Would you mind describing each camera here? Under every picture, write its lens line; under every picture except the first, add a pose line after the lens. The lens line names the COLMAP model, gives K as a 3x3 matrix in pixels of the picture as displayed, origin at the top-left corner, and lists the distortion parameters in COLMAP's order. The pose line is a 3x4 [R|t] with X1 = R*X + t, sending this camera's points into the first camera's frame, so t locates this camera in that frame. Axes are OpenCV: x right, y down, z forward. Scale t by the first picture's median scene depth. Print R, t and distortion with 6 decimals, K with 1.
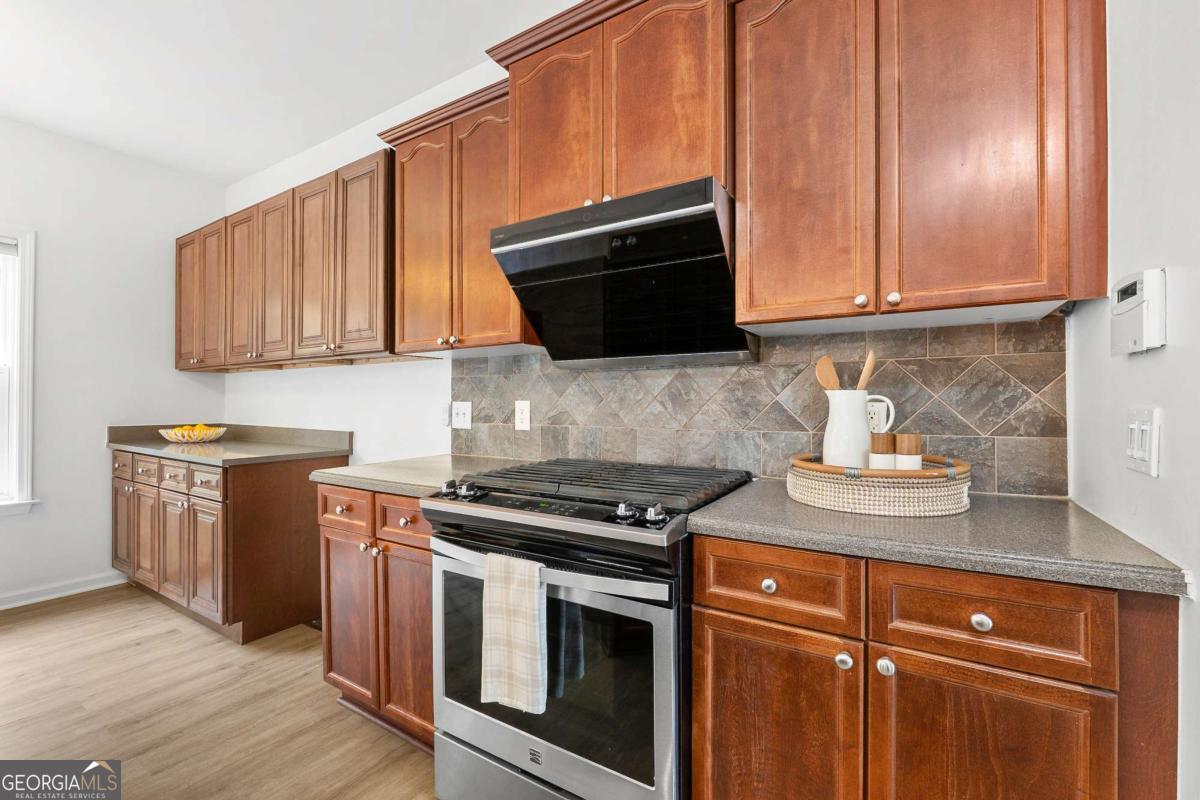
lens RADIAL K [[508.6, 0, 595.7], [0, 508.6, 401.9], [0, 0, 1]] dist [-0.004468, -0.000048]
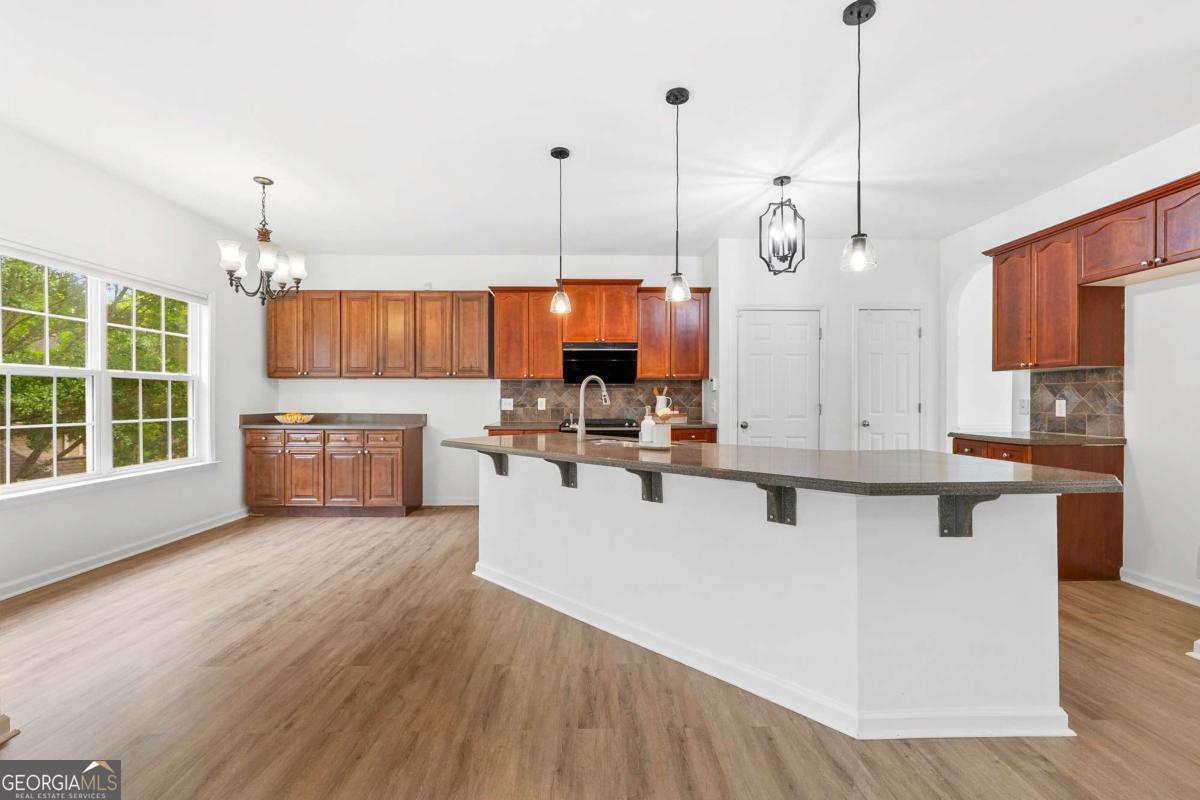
lens RADIAL K [[508.6, 0, 595.7], [0, 508.6, 401.9], [0, 0, 1]] dist [-0.004468, -0.000048]
pose [[0.839084, -0.006205, 0.543966, -1.172658], [-0.001061, 0.999914, 0.013043, -0.015592], [-0.544001, -0.011521, 0.839006, -1.150363]]
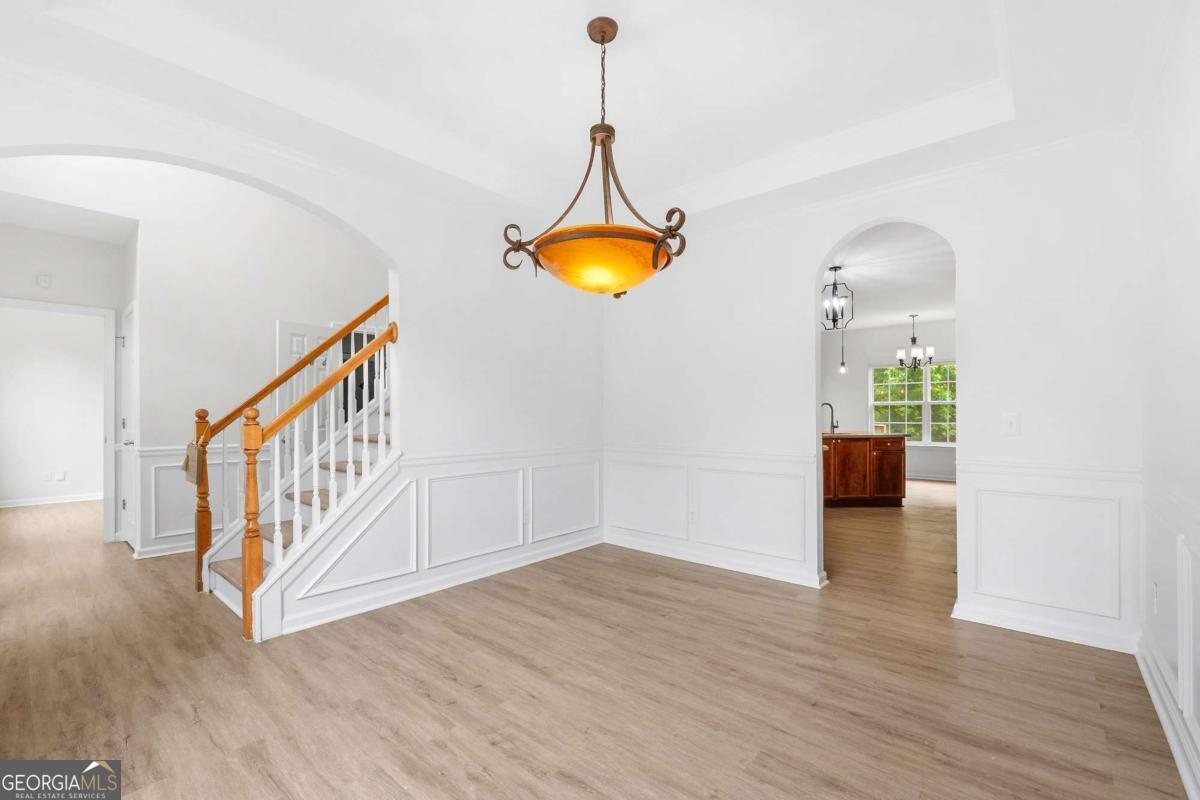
lens RADIAL K [[519.0, 0, 600.1], [0, 519.0, 414.7], [0, 0, 1]] dist [-0.000142, 0.000072]
pose [[-0.144110, -0.003926, -0.989554, 2.487038], [0.008727, 0.999948, -0.005239, 0.005100], [0.989523, -0.009390, -0.144068, -0.918131]]
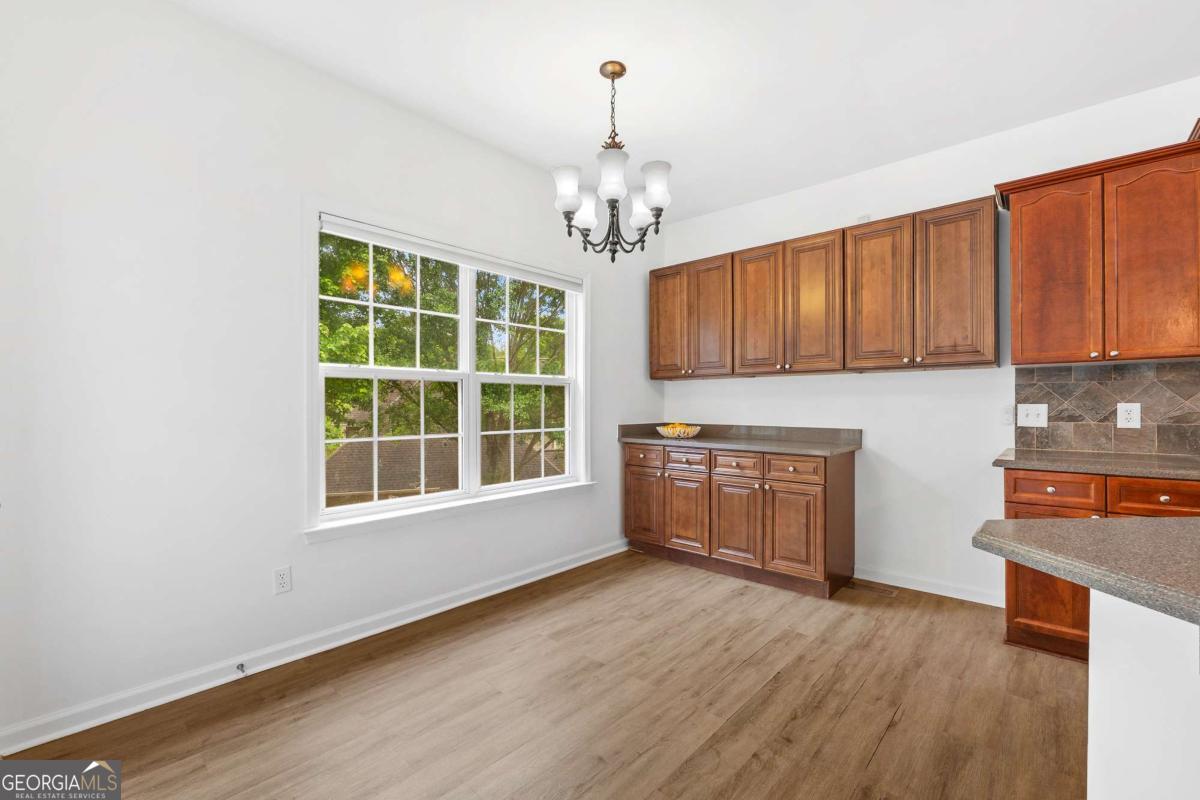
lens RADIAL K [[513.6, 0, 599.5], [0, 513.6, 404.2], [0, 0, 1]] dist [-0.006410, -0.000041]
pose [[0.985241, -0.005558, -0.171081, -1.038550], [0.006263, 0.999974, 0.003580, -0.010418], [0.171057, -0.004599, 0.985250, -0.337938]]
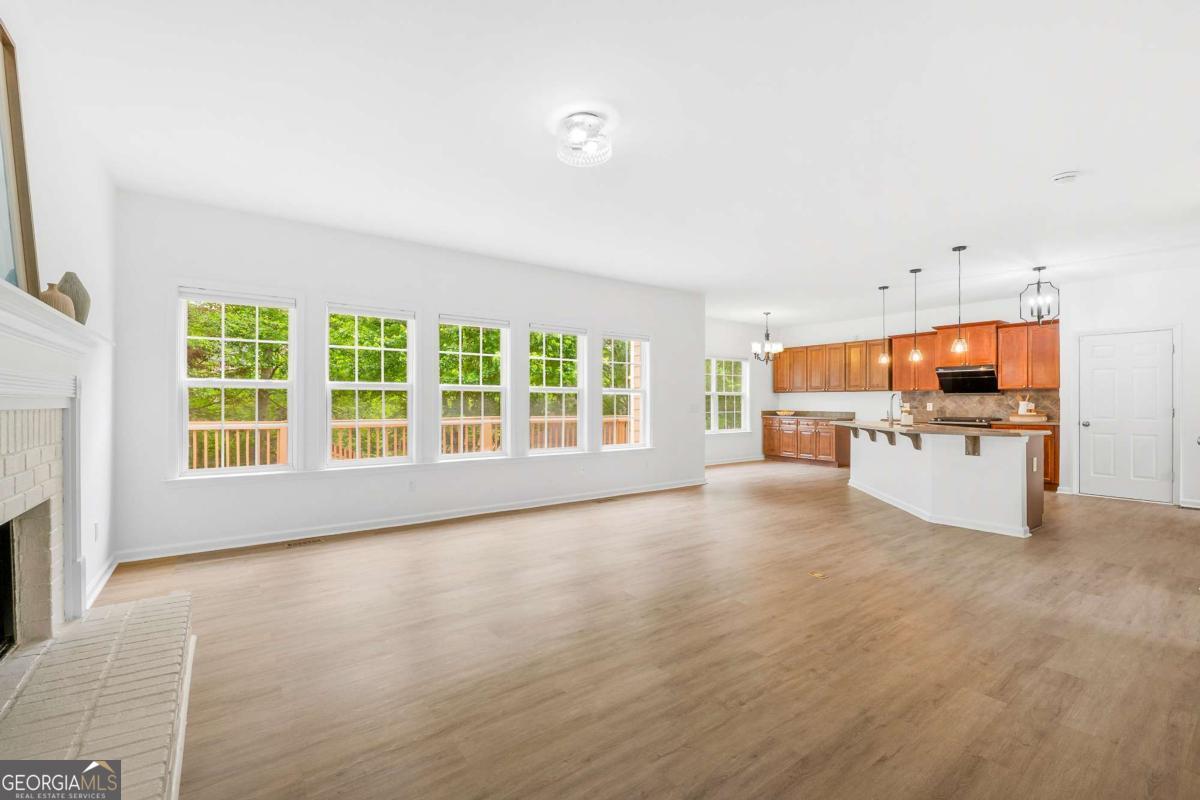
lens RADIAL K [[508.6, 0, 595.7], [0, 508.6, 401.9], [0, 0, 1]] dist [-0.004468, -0.000048]
pose [[0.929142, -0.003389, -0.369707, -0.973970], [0.004824, 0.999984, 0.002958, -0.030151], [0.369691, -0.004532, 0.929144, -3.189826]]
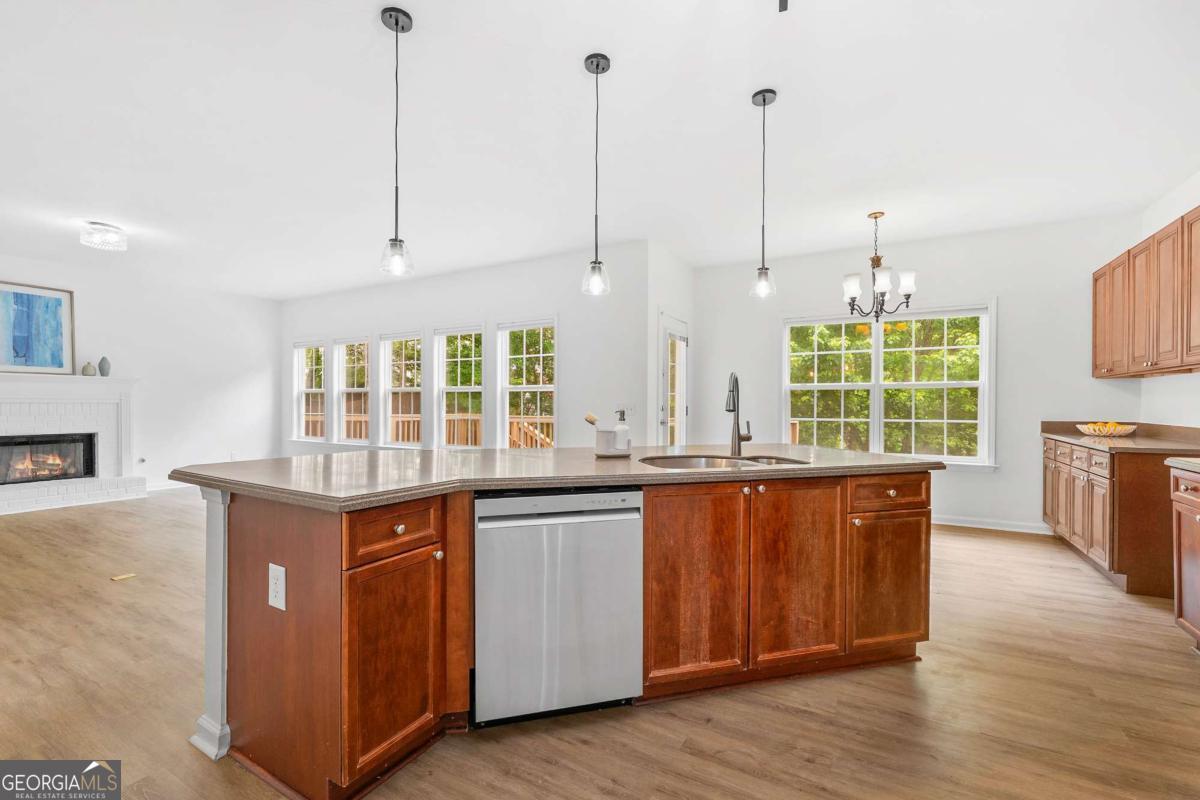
lens RADIAL K [[517.8, 0, 597.0], [0, 517.8, 408.7], [0, 0, 1]] dist [-0.006976, 0.000003]
pose [[0.052122, 0.008418, -0.998605, 0.534734], [0.002755, 0.999959, 0.008573, -0.002150], [0.998637, -0.003198, 0.052096, -0.409983]]
